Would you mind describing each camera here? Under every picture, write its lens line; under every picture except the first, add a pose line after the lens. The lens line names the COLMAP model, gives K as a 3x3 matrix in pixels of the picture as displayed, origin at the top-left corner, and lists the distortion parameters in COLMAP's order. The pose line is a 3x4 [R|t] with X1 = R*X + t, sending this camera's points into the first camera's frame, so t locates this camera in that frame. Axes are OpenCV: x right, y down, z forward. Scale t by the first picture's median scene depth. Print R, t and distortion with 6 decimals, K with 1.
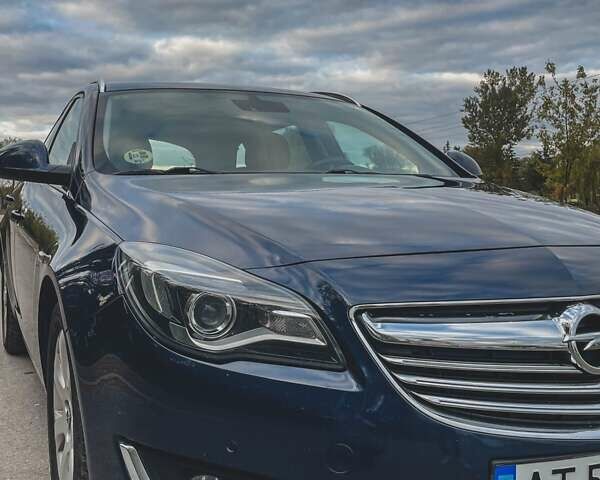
lens RADIAL K [[987.2, 0, 316.3], [0, 987.2, 239.8], [0, 0, 1]] dist [-0.013465, -0.111286]
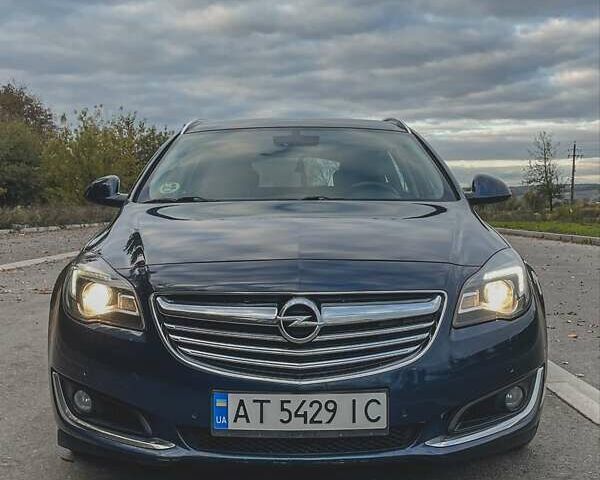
lens RADIAL K [[1193.1, 0, 300.0], [0, 1193.1, 240.0], [0, 0, 1]] dist [-0.001927, -0.130700]
pose [[0.903381, 0.012832, -0.428647, 1.109814], [-0.013099, 0.999911, 0.002327, -0.029225], [0.428638, 0.003513, 0.903469, -0.697634]]
